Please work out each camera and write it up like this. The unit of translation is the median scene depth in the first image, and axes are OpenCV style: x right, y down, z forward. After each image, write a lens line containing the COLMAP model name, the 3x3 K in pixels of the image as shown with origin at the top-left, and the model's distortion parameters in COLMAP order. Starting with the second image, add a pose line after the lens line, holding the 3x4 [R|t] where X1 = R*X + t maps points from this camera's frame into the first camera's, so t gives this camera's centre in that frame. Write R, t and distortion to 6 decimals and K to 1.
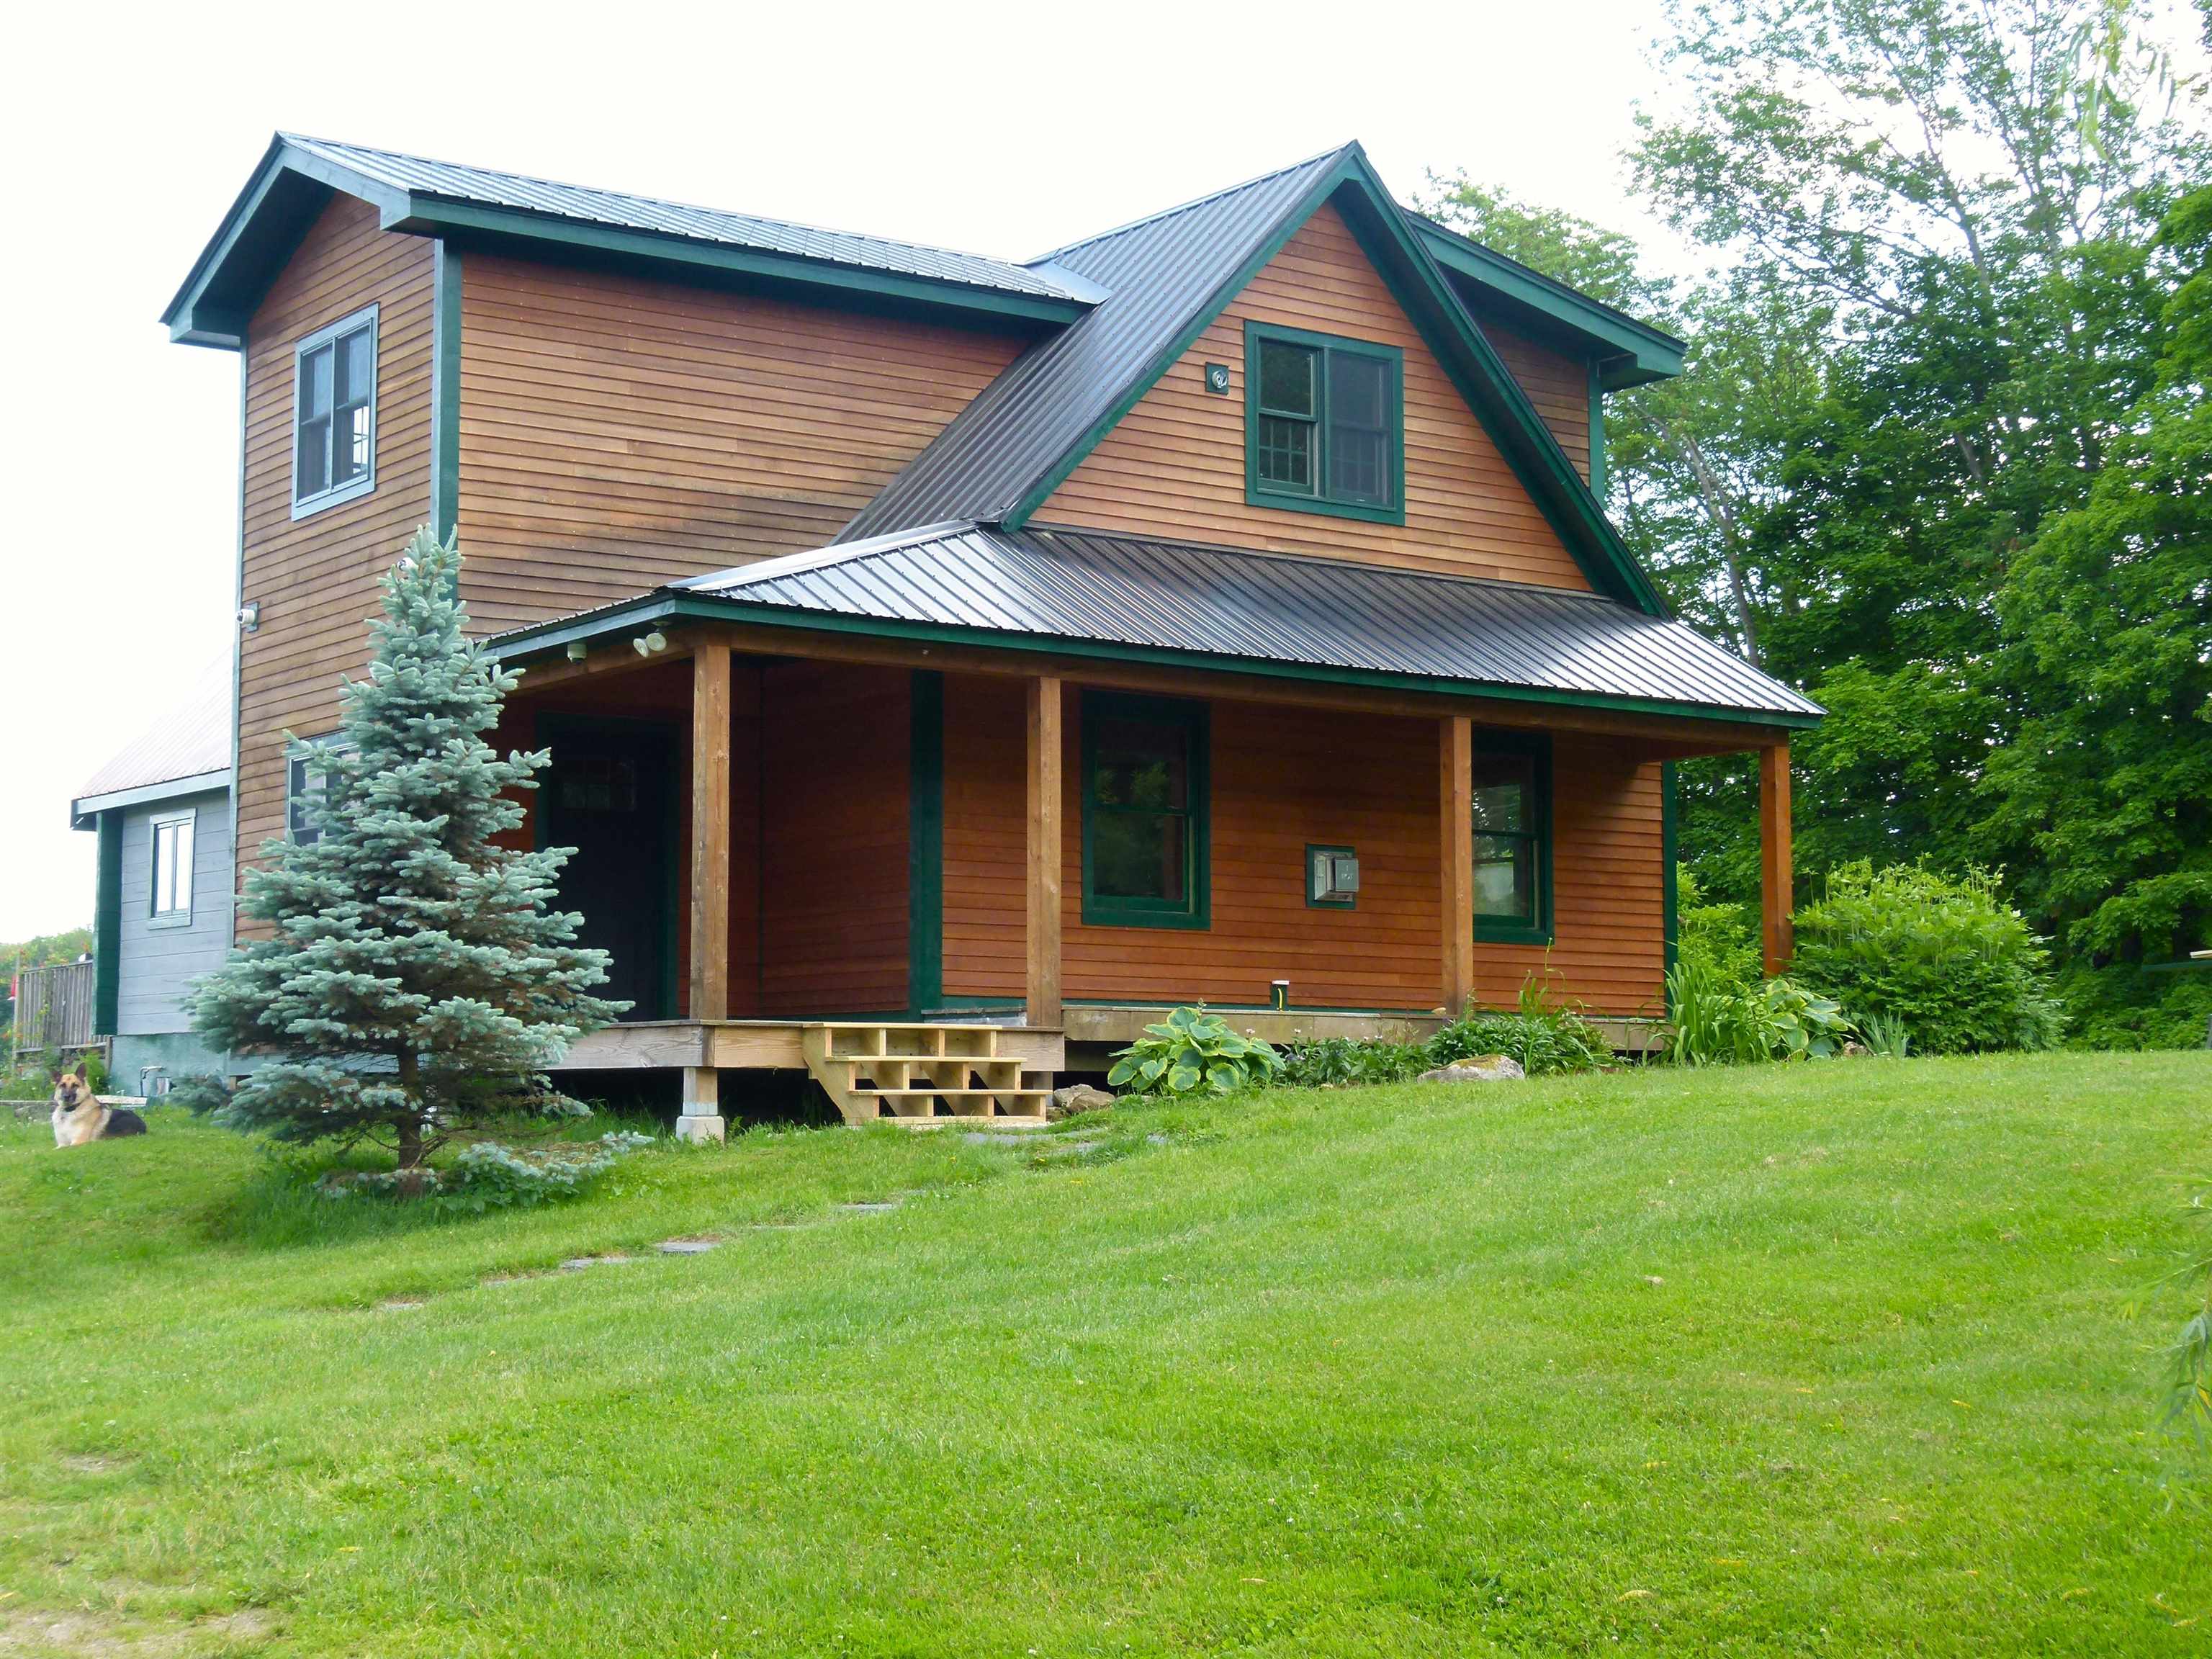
lens RADIAL K [[3406.3, 0, 1097.7], [0, 3406.3, 823.5], [0, 0, 1]] dist [-0.021434, 0.000000]
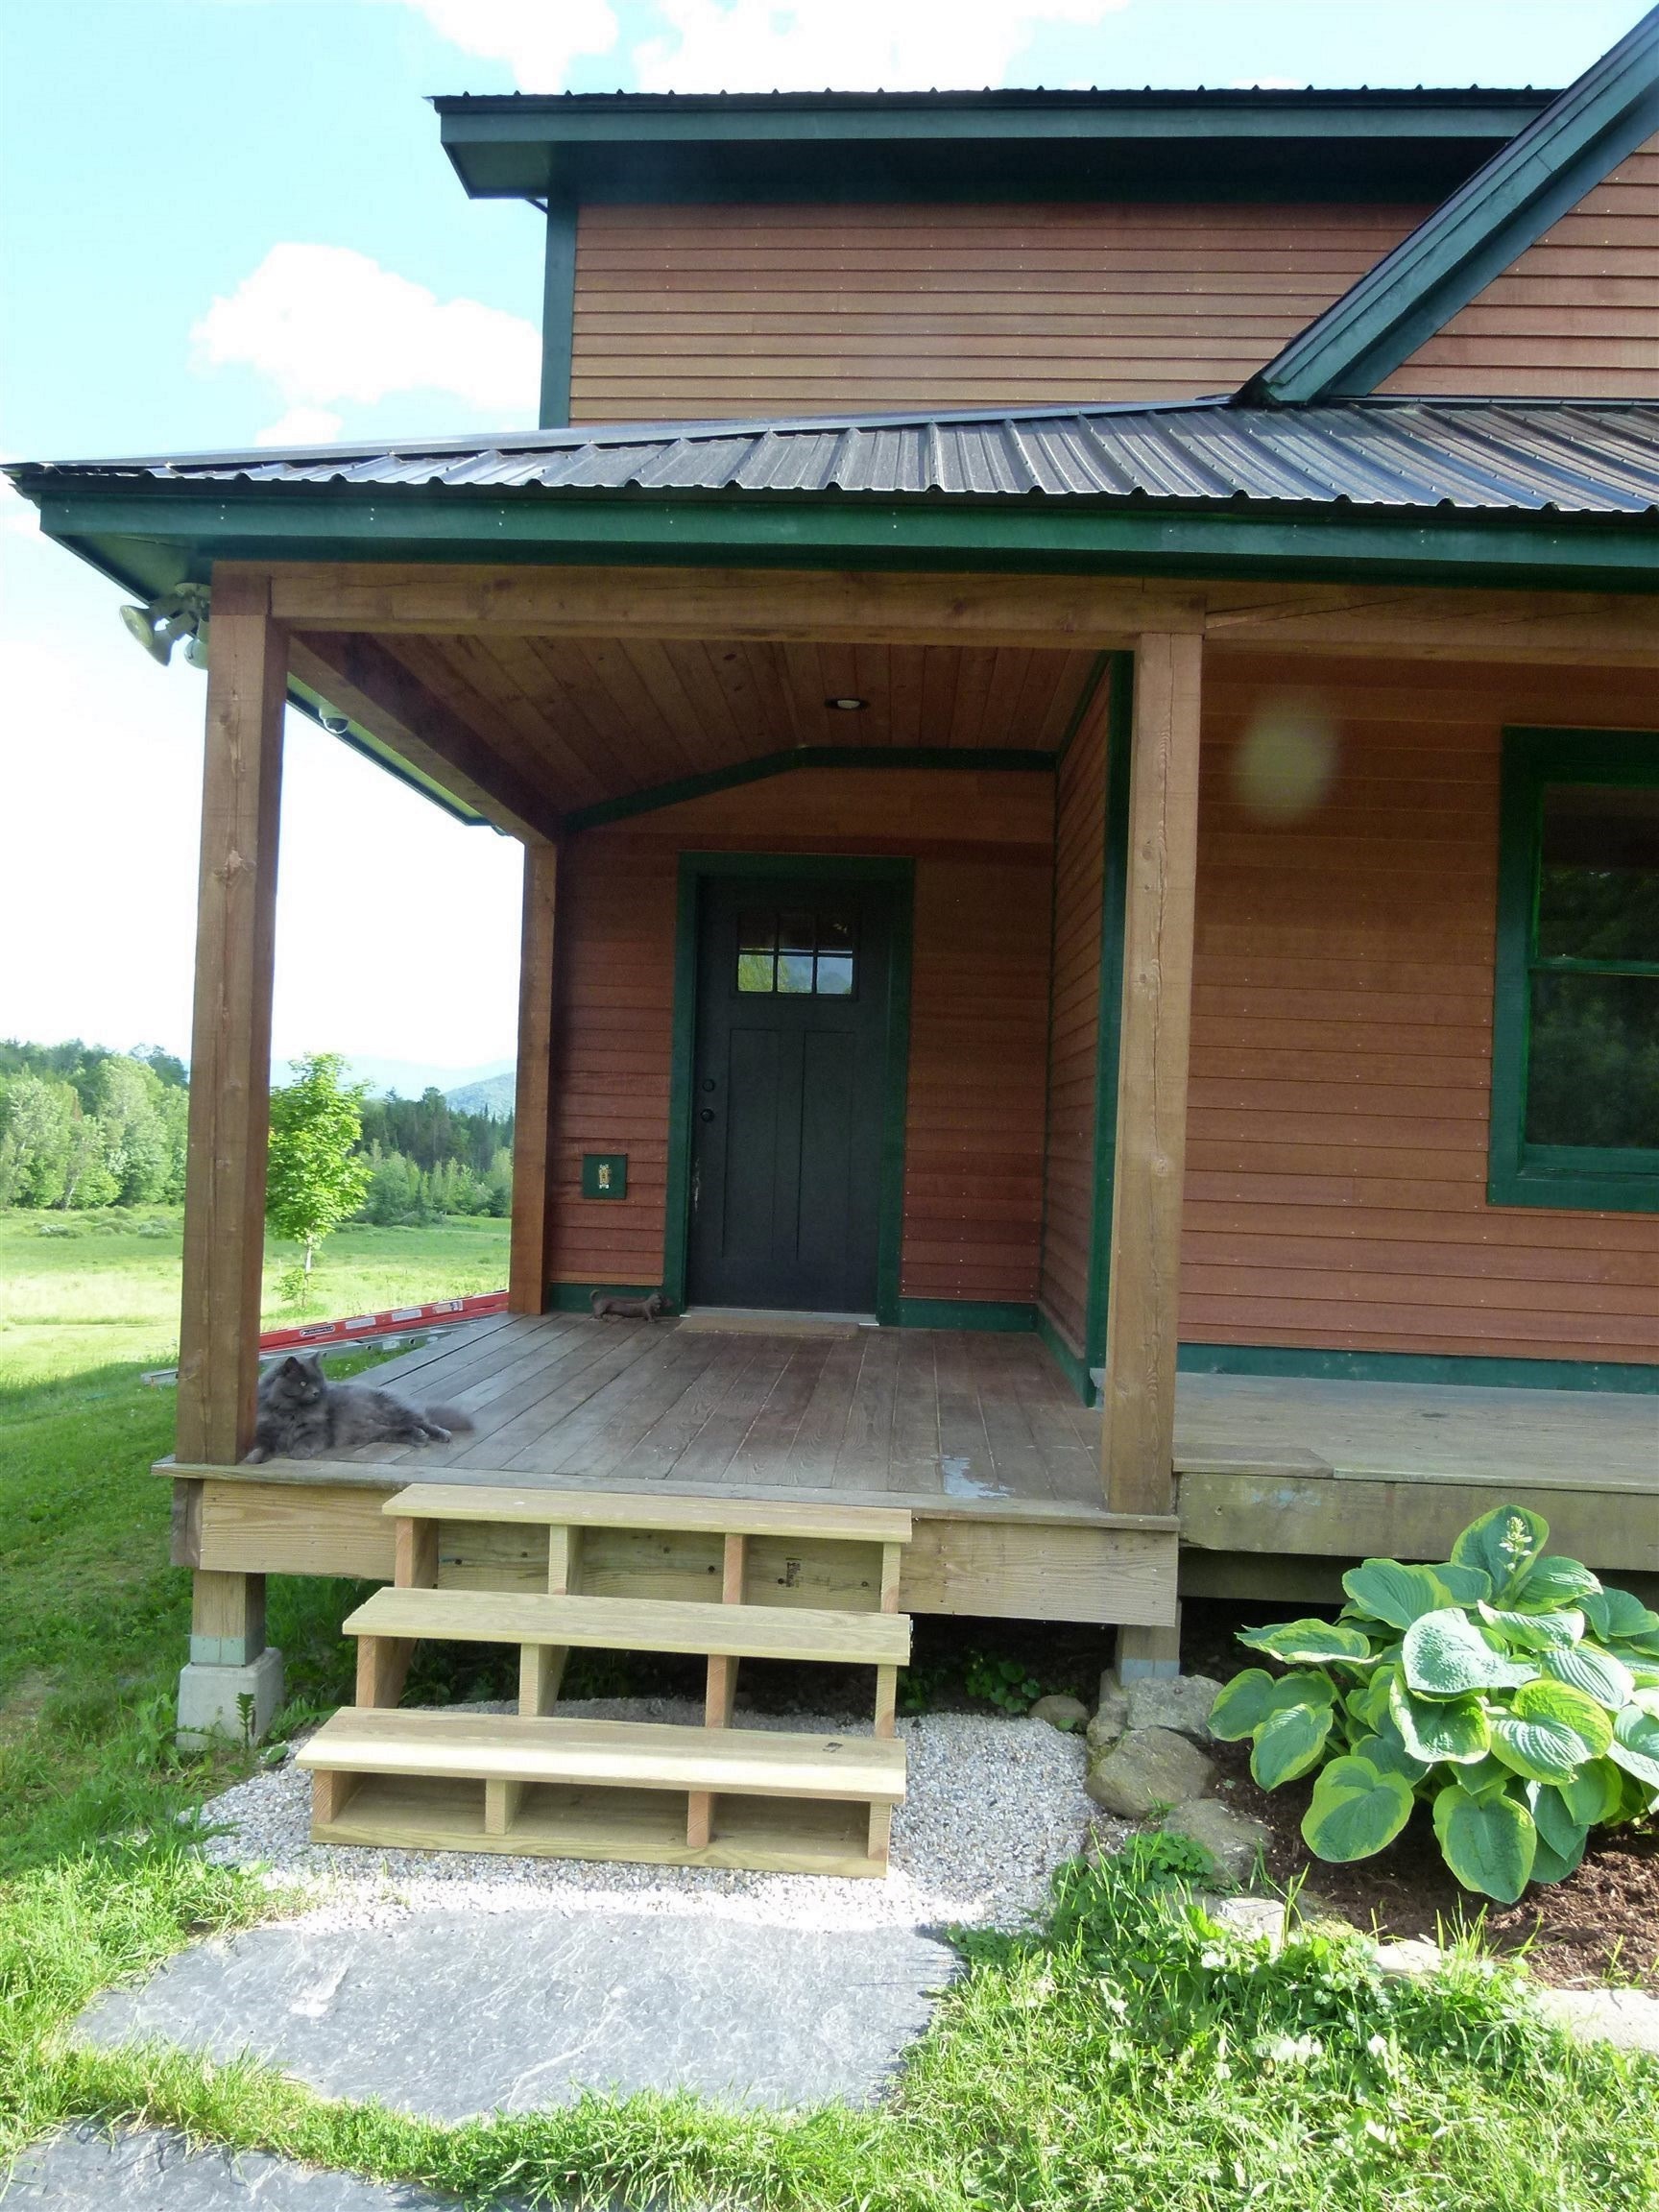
lens RADIAL K [[1679.7, 0, 812.2], [0, 1679.7, 1120.7], [0, 0, 1]] dist [-0.034842, 0.009813]
pose [[0.772875, 0.023786, -0.634113, 0.070707], [0.018266, 0.998049, 0.059702, 0.001270], [0.634296, -0.057725, 0.770932, 0.732674]]
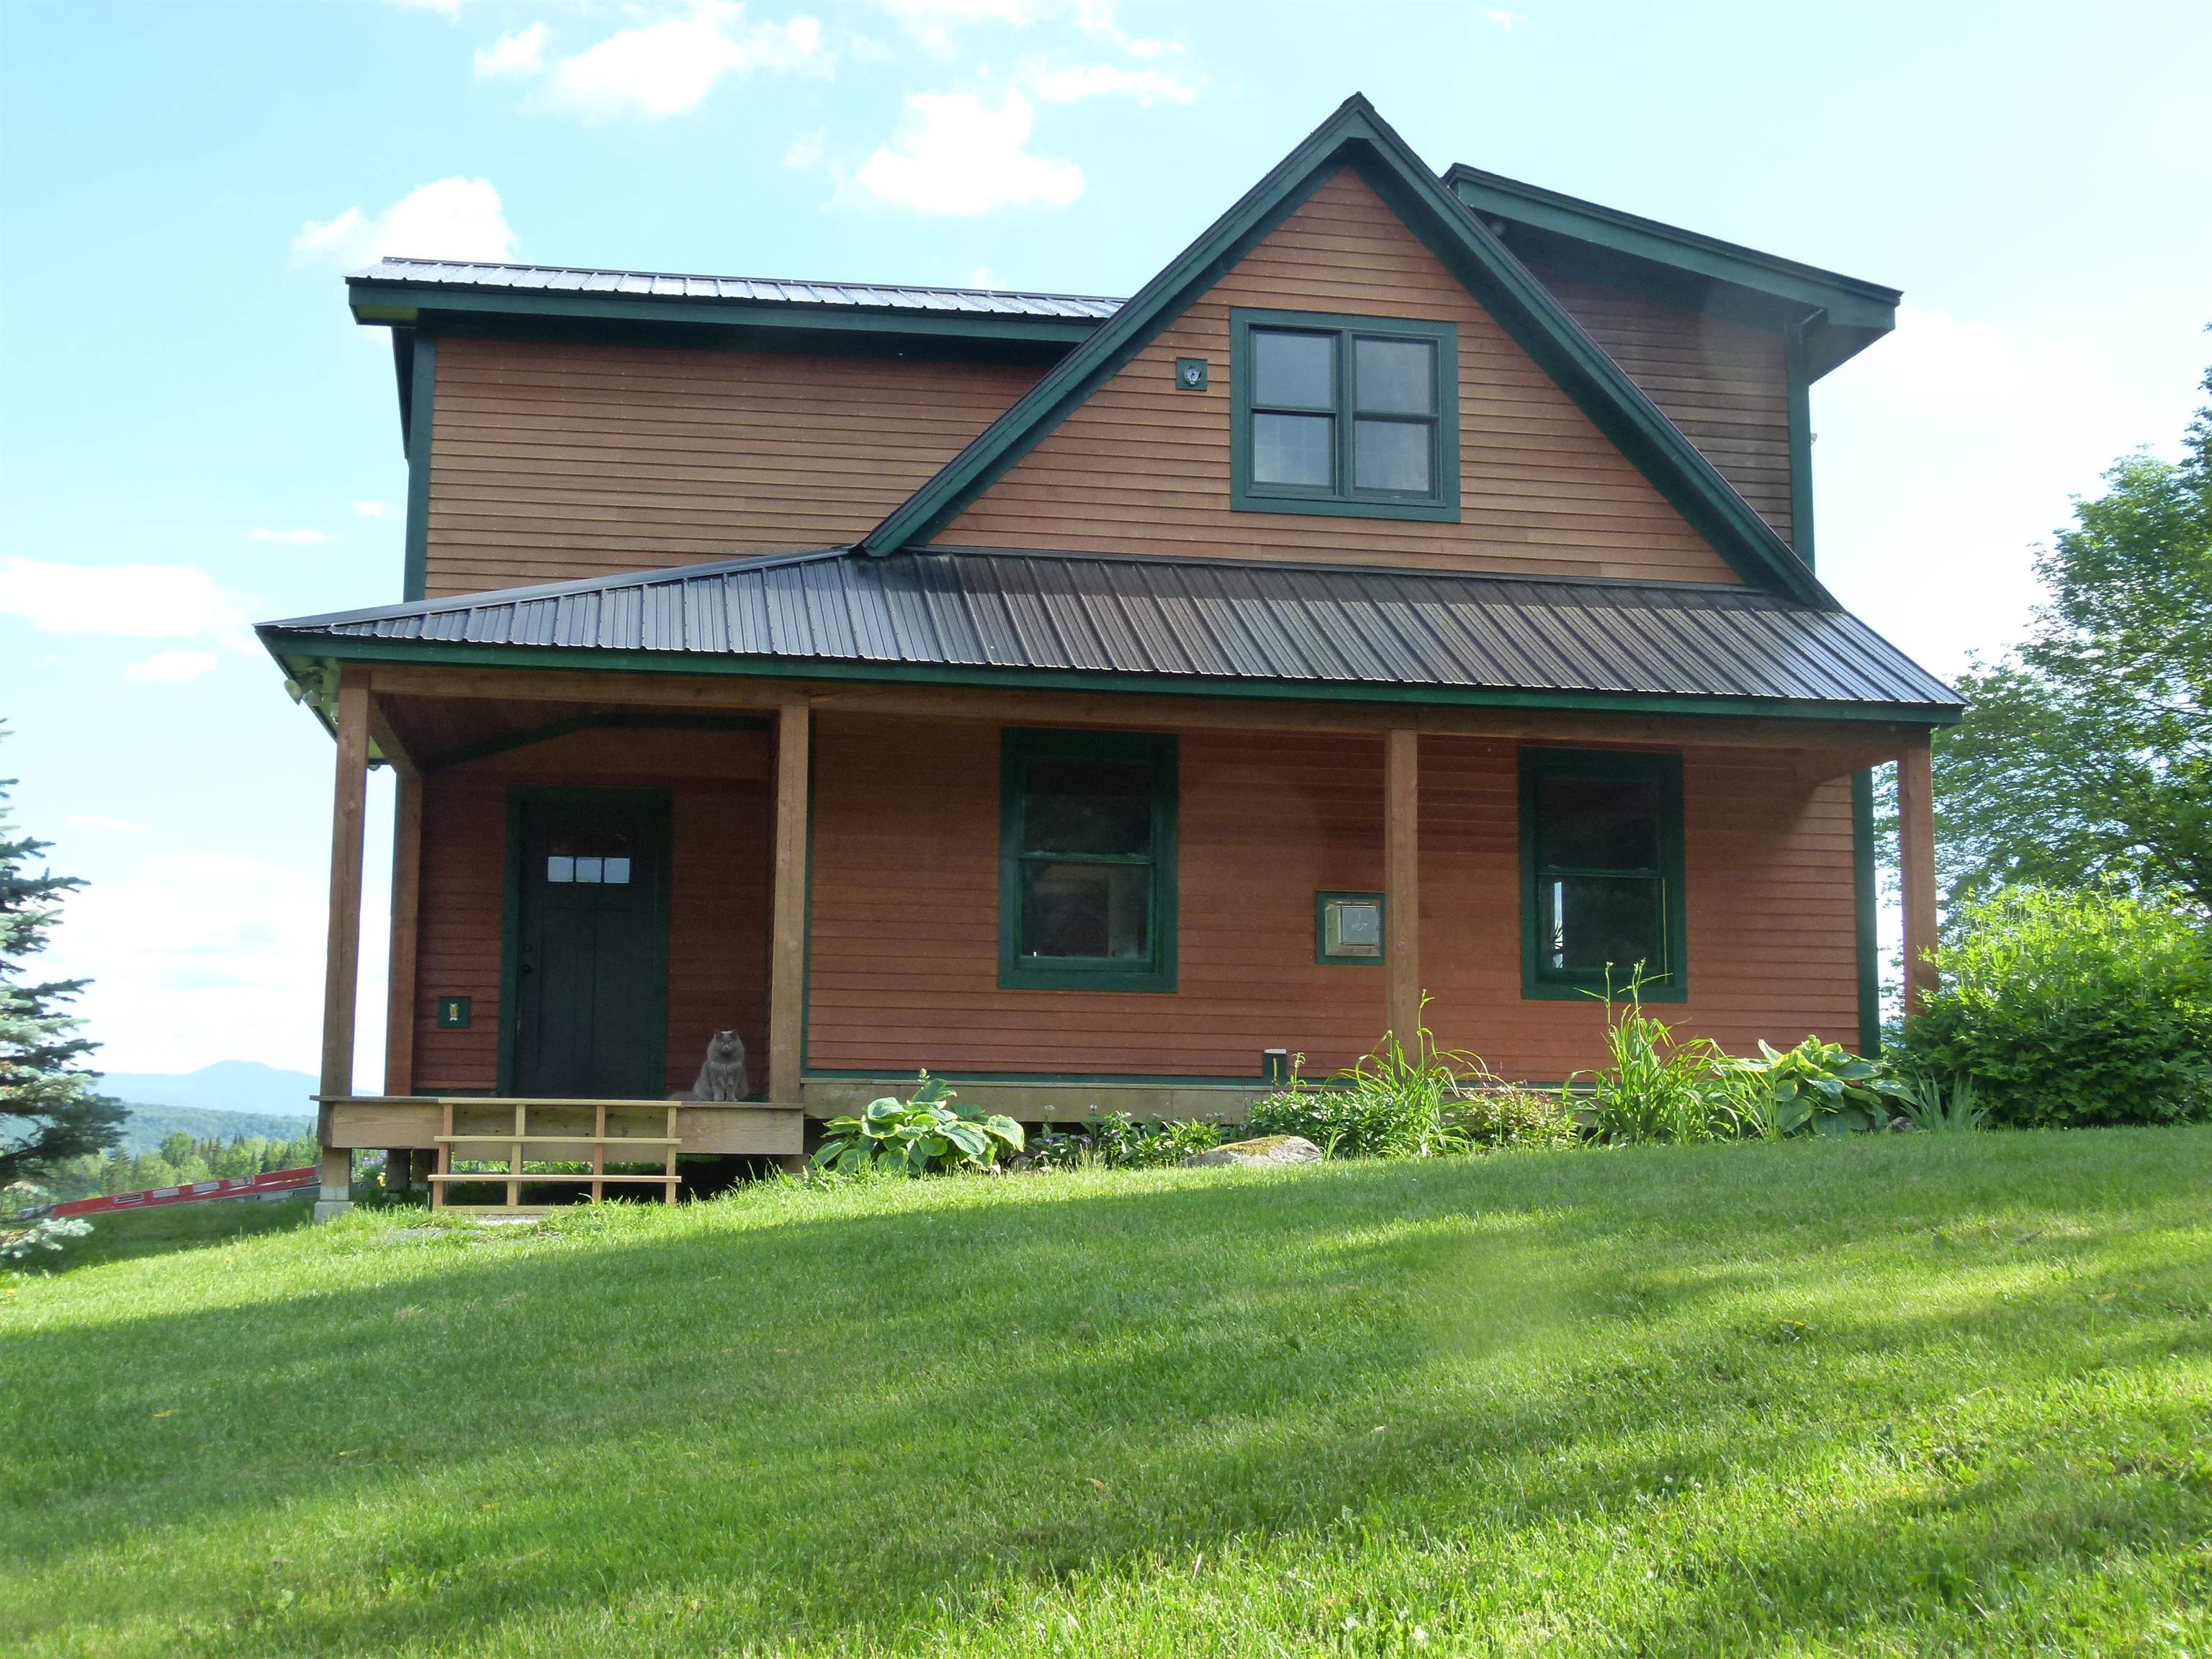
lens RADIAL K [[2678.6, 0, 1117.1], [0, 2678.6, 821.8], [0, 0, 1]] dist [-0.076521, 0.000000]
pose [[0.897692, -0.051139, -0.437647, 0.323733], [0.030520, 0.998073, -0.054023, 0.024244], [0.439566, 0.035139, 0.897523, 0.372827]]
